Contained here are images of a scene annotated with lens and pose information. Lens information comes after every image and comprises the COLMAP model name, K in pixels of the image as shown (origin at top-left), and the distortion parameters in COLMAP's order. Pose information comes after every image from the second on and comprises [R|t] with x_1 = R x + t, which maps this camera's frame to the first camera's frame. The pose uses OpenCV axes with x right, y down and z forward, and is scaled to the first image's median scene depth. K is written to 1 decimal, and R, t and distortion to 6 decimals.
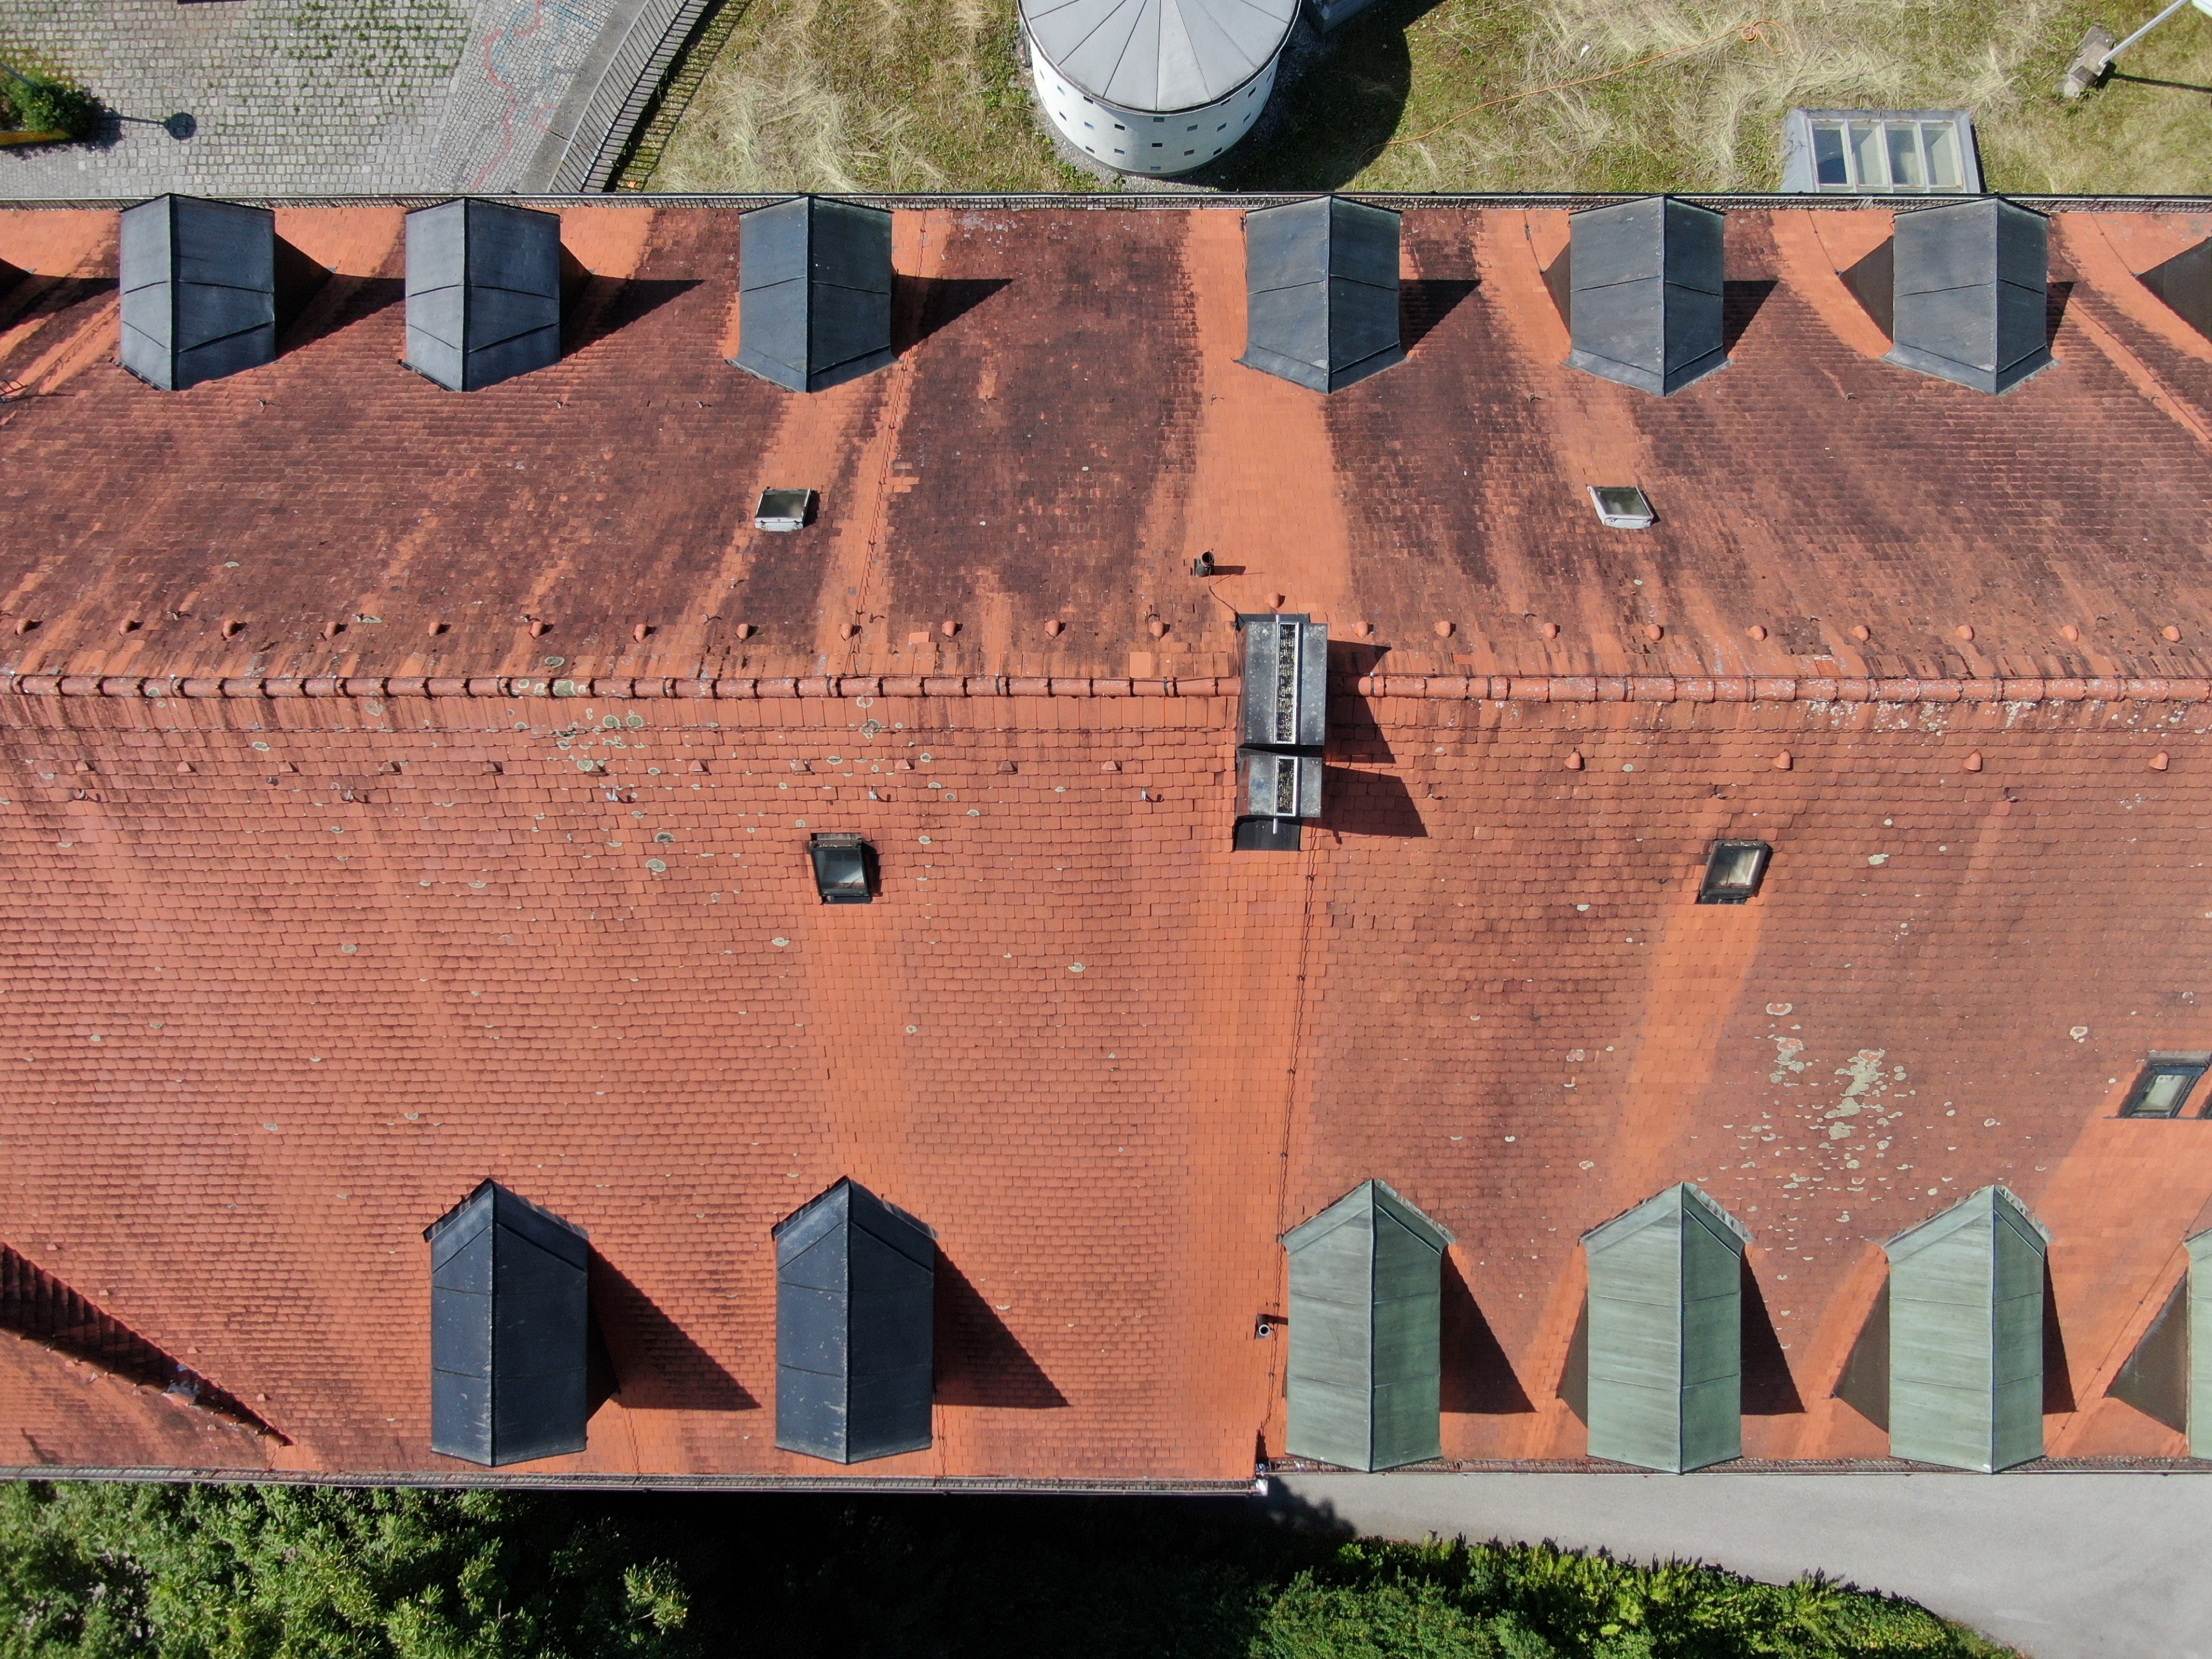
lens RADIAL K [[1767.0, 0, 1109.8], [0, 1767.0, 826.4], [0, 0, 1]] dist [-0.017973, 0.004548]
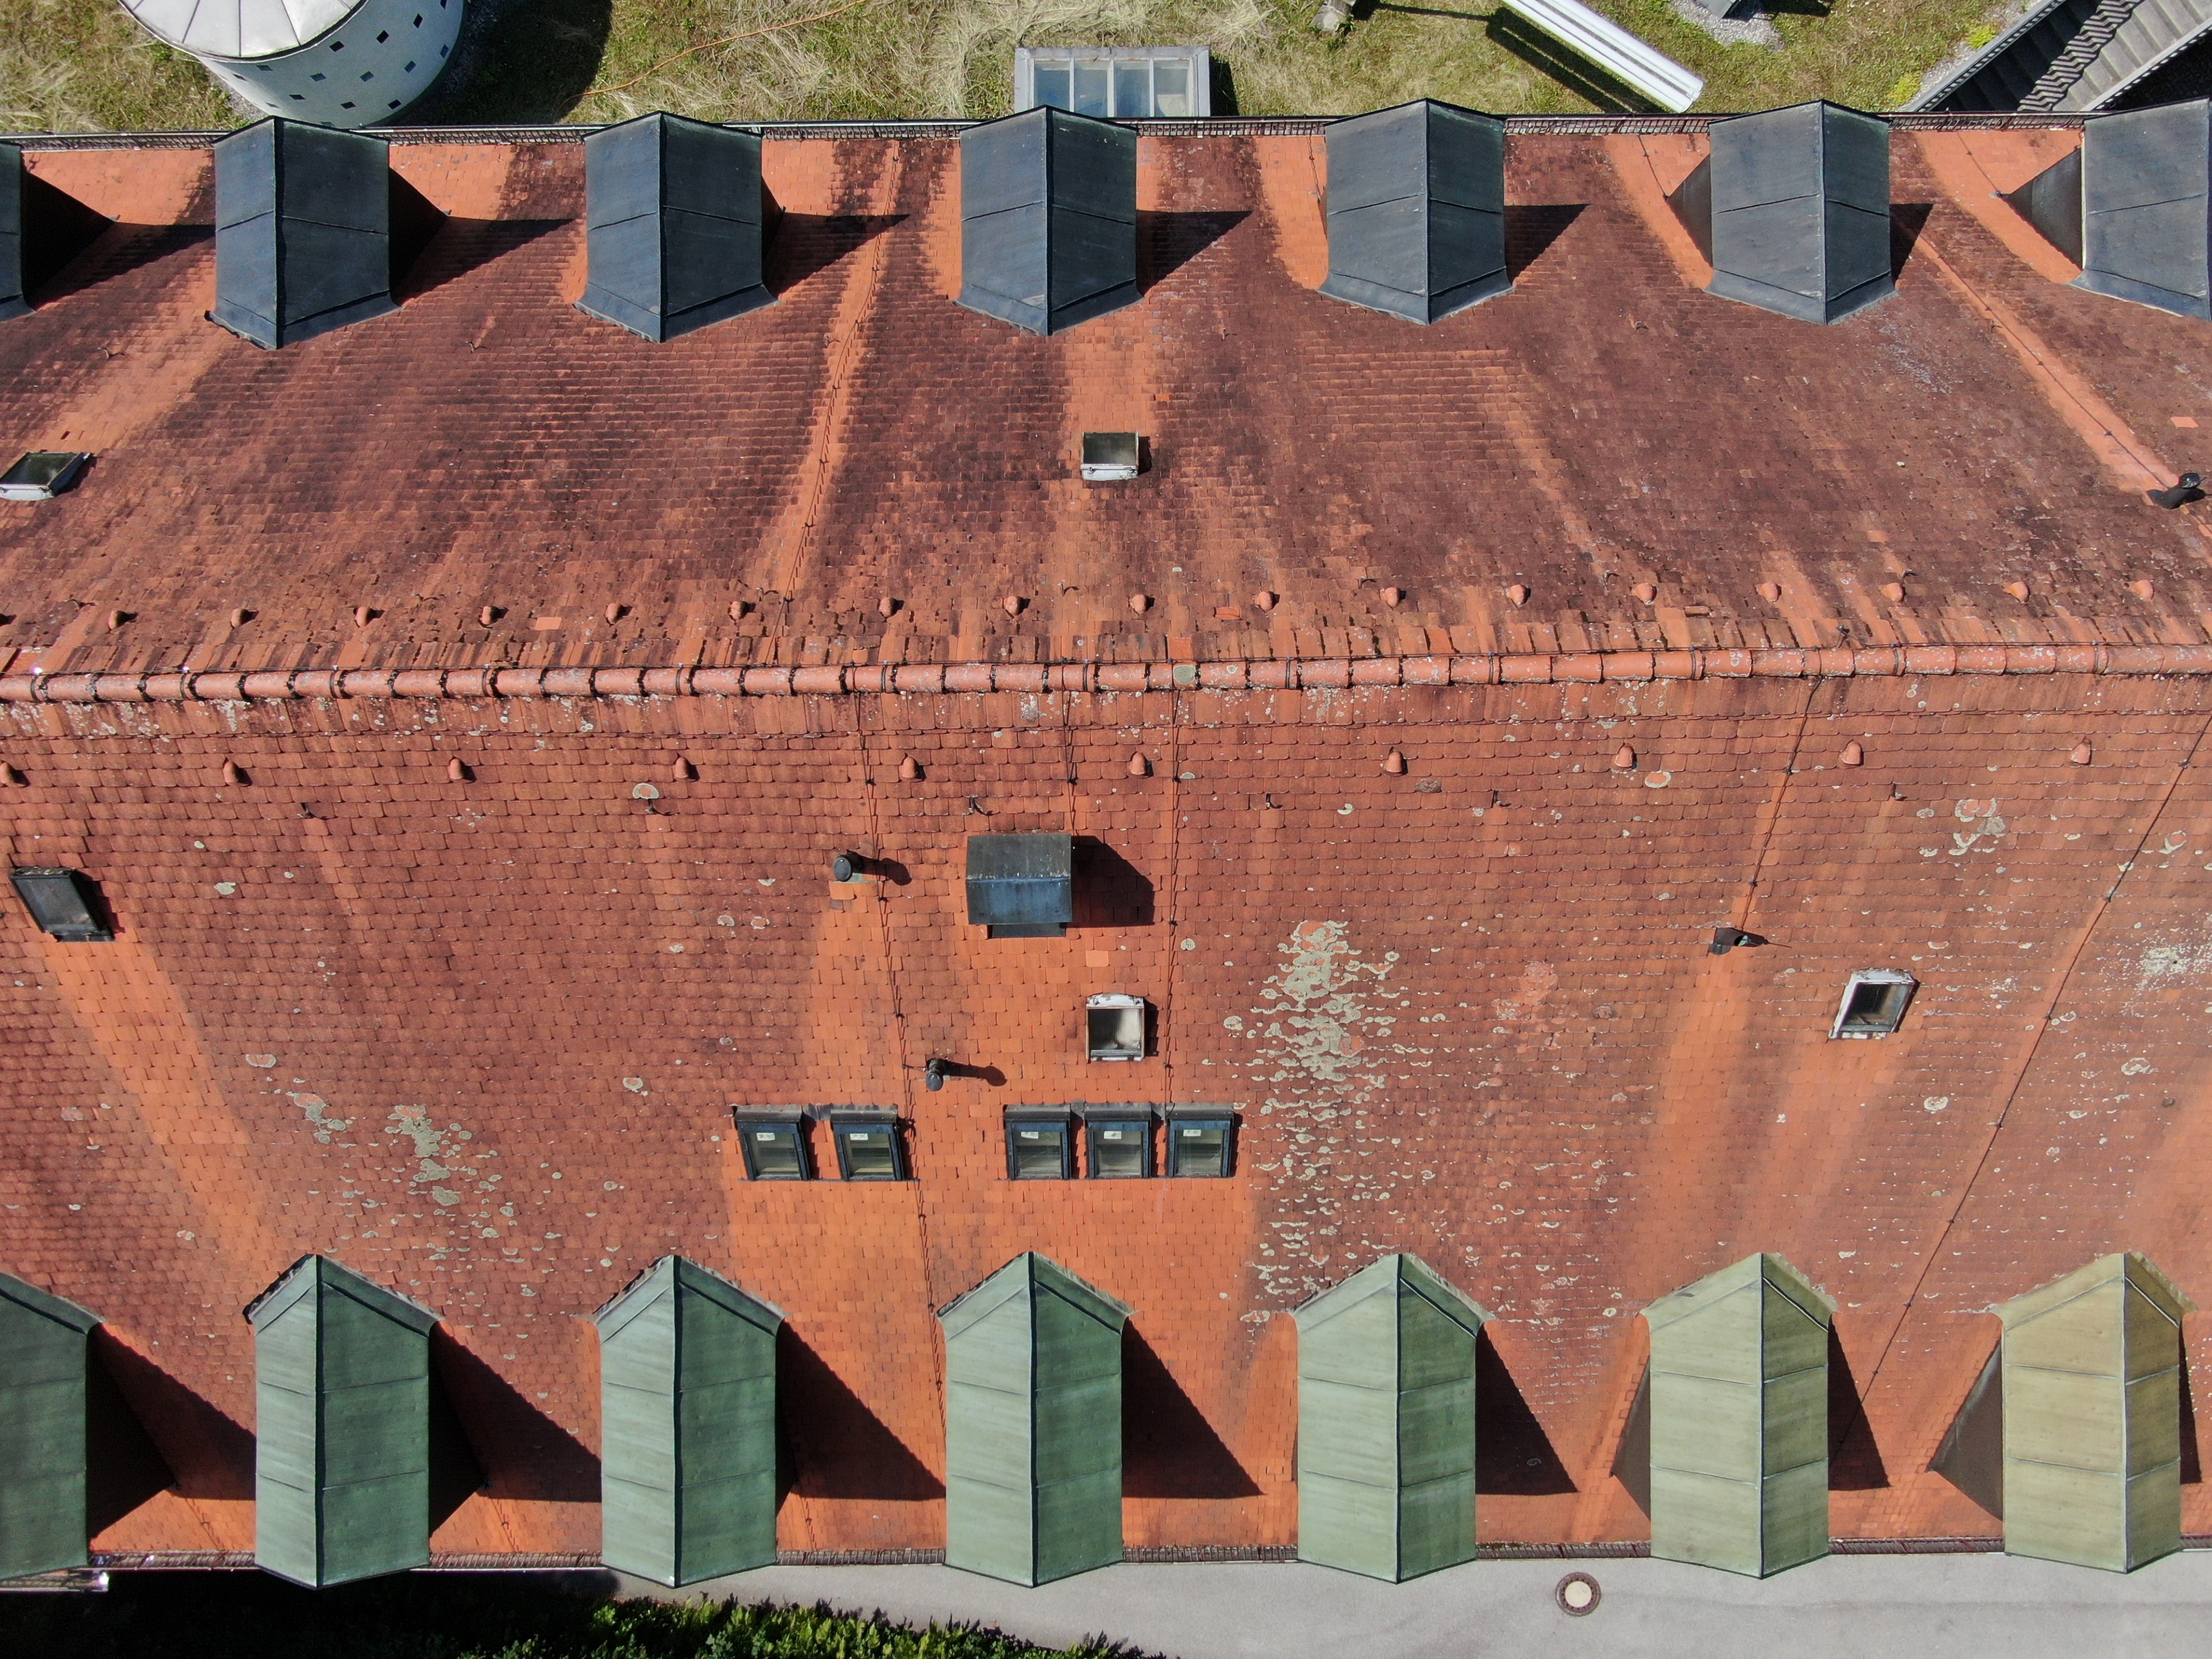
lens RADIAL K [[1767.0, 0, 1107.1], [0, 1767.0, 825.2], [0, 0, 1]] dist [-0.017973, 0.004548]
pose [[0.999940, -0.010893, -0.001327, 0.427363], [0.010897, 0.999936, 0.002954, -0.004625], [0.001295, -0.002968, 0.999995, 0.078875]]
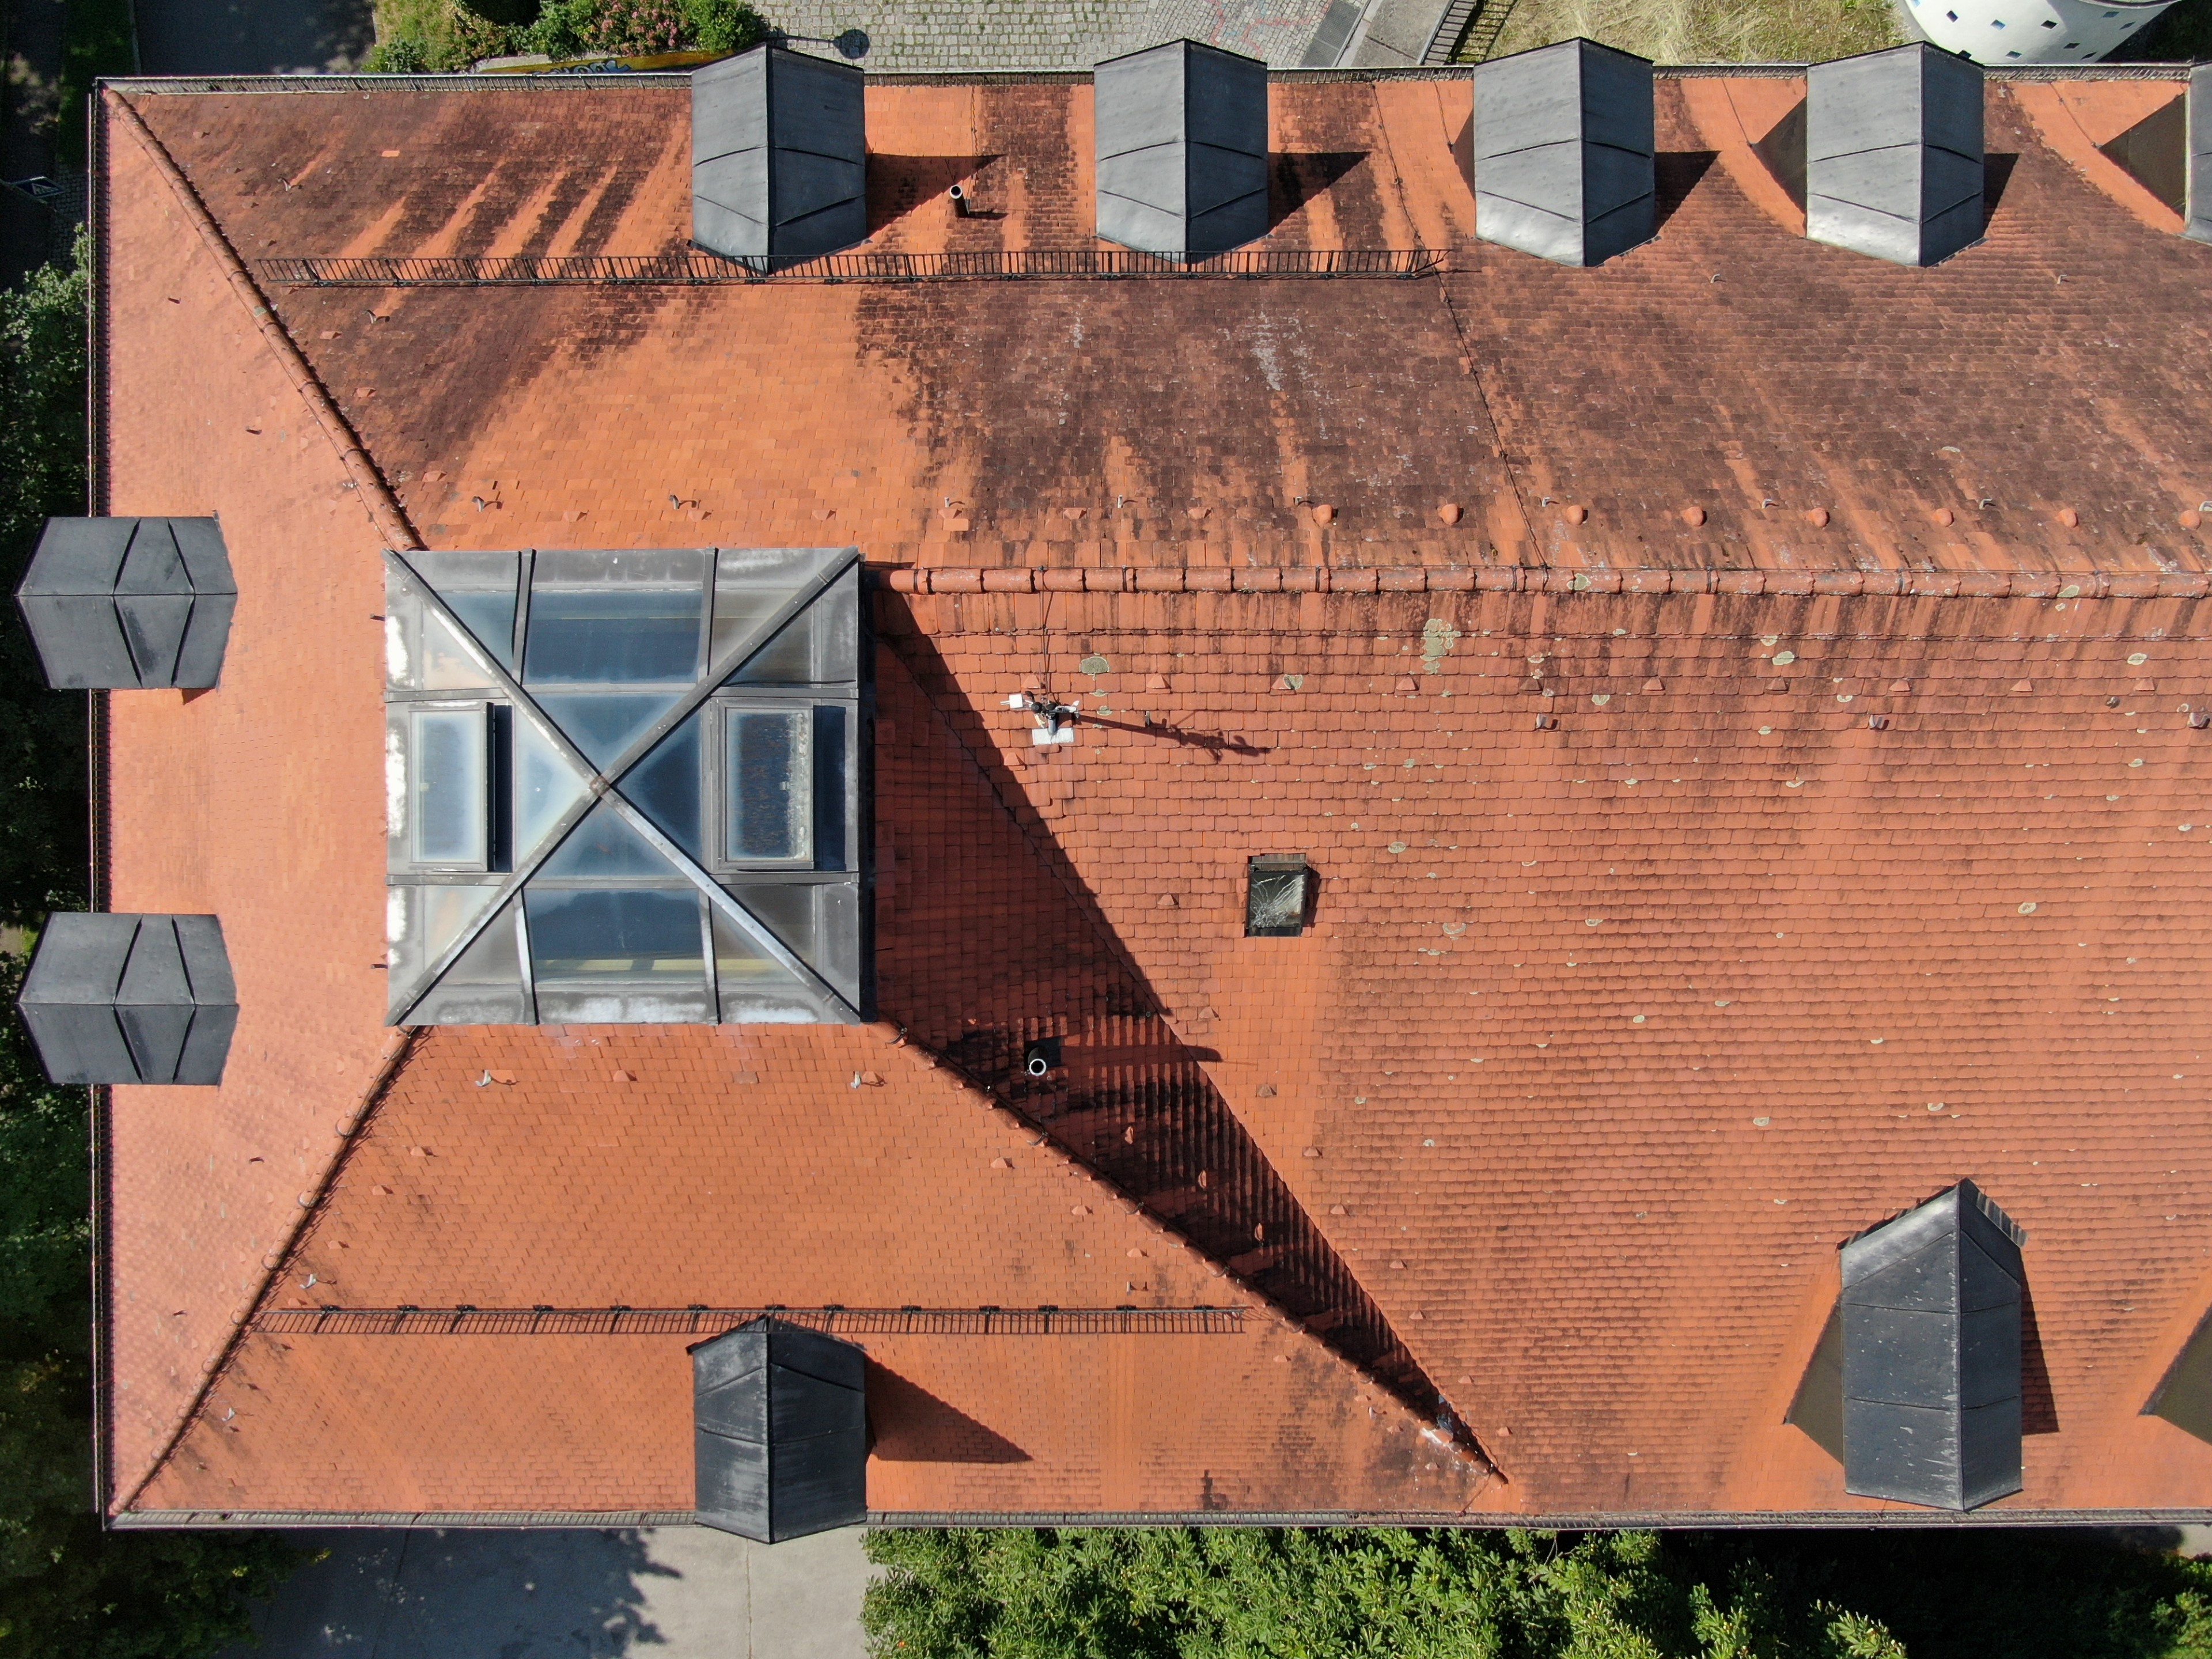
lens RADIAL K [[1767.0, 0, 1109.4], [0, 1767.0, 828.2], [0, 0, 1]] dist [-0.017973, 0.004548]
pose [[0.999958, -0.009116, -0.000644, -0.456755], [0.009118, 0.999953, 0.003266, 0.012774], [0.000614, -0.003272, 0.999994, 0.081595]]
